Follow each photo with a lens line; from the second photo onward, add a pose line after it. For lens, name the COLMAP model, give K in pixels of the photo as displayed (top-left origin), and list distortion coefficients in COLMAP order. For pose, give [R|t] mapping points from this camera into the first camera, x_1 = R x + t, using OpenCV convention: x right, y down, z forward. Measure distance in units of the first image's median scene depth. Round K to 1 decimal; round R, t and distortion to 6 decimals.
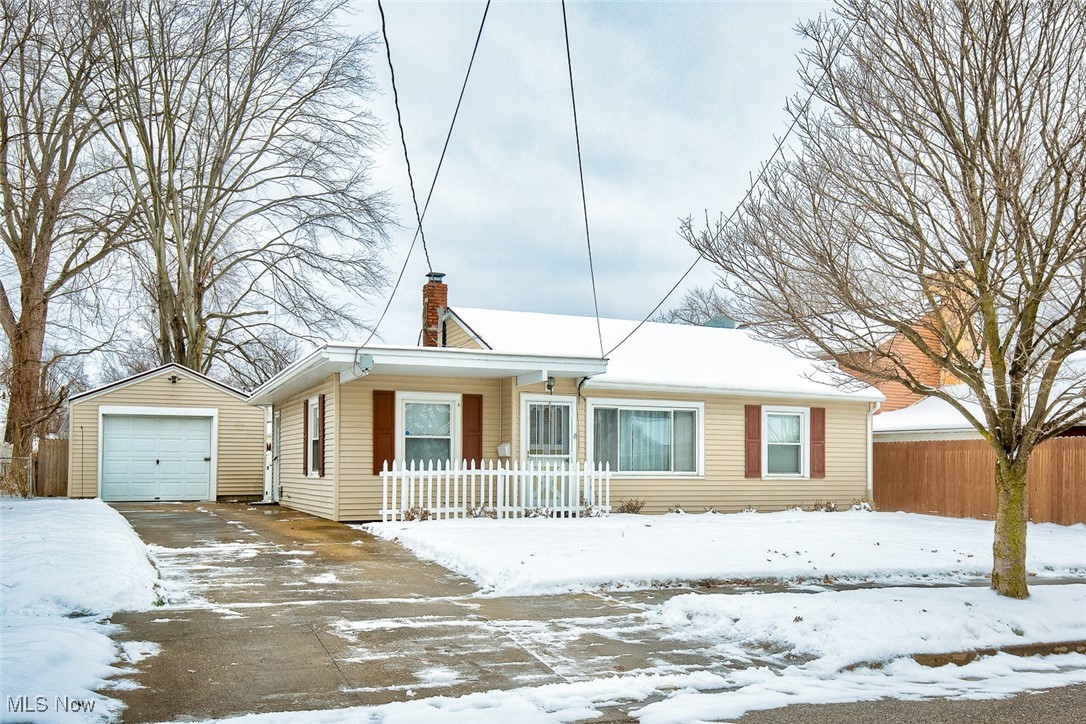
lens RADIAL K [[977.6, 0, 543.0], [0, 977.6, 362.0], [0, 0, 1]] dist [0.004574, -0.001015]
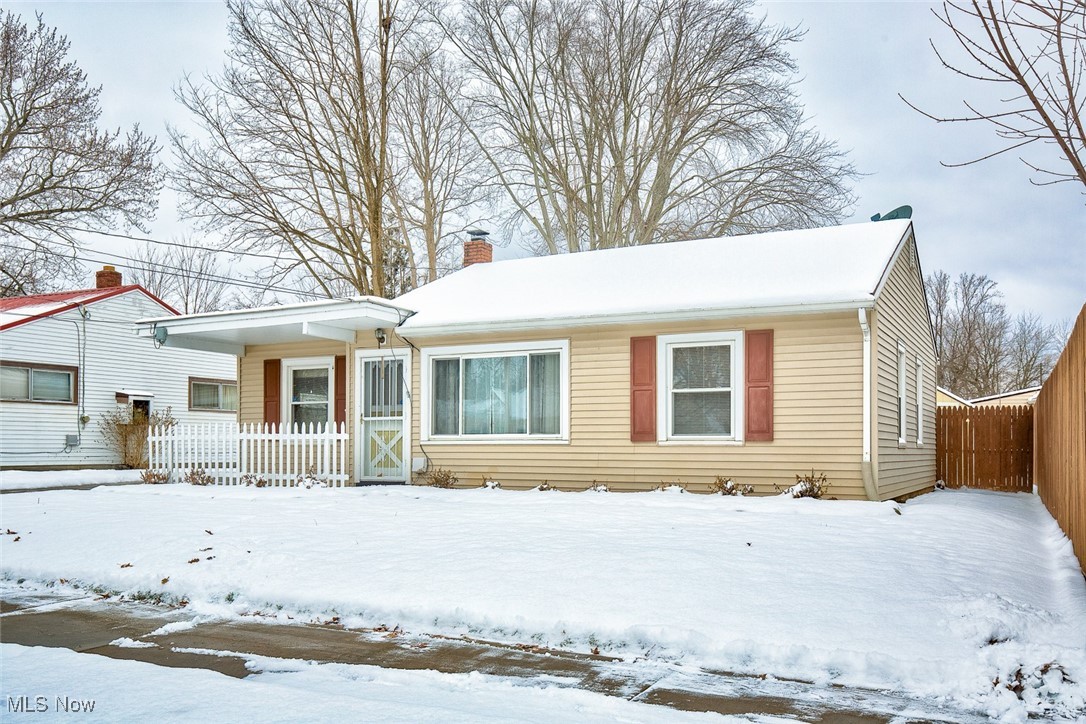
lens RADIAL K [[929.5, 0, 540.5], [0, 929.5, 384.2], [0, 0, 1]] dist [0.041615, -0.001072]
pose [[0.629997, -0.059638, -0.774304, 0.692810], [0.086266, 0.996251, -0.006544, 0.077694], [0.771791, -0.062673, 0.632780, 0.545344]]
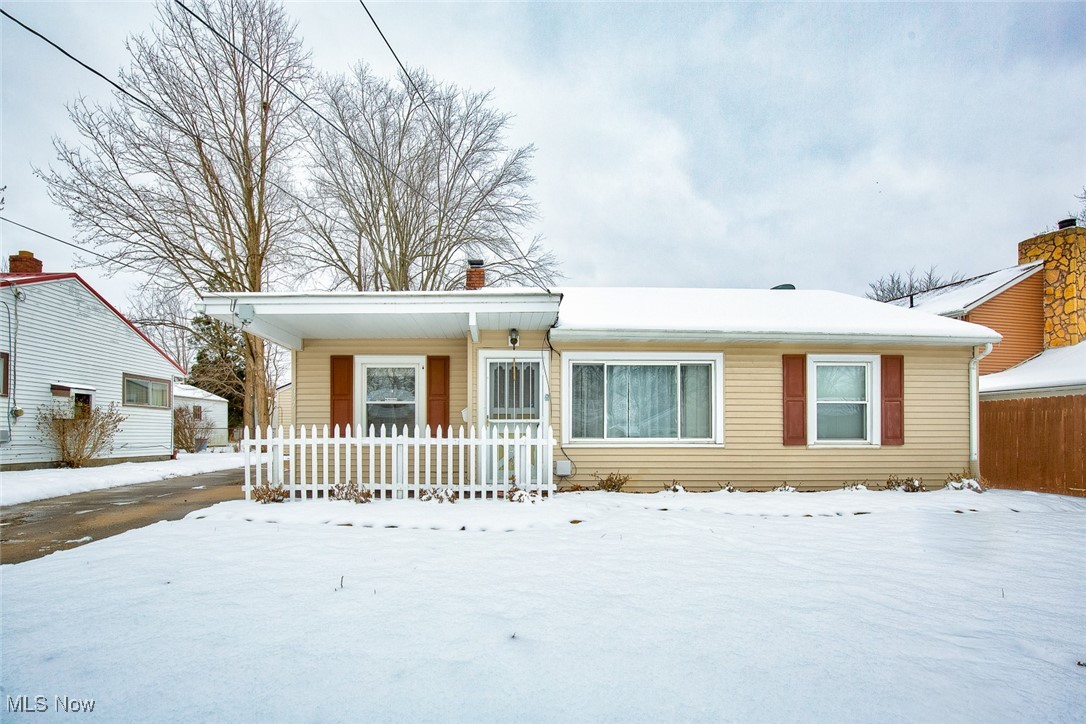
lens RADIAL K [[502.1, 0, 503.9], [0, 502.1, 412.8], [0, 0, 1]] dist [-0.018967, 0.000141]
pose [[0.921025, -0.021402, -0.388914, 0.158993], [0.045989, 0.997480, 0.054022, 0.060391], [0.386778, -0.067641, 0.919689, 0.549774]]
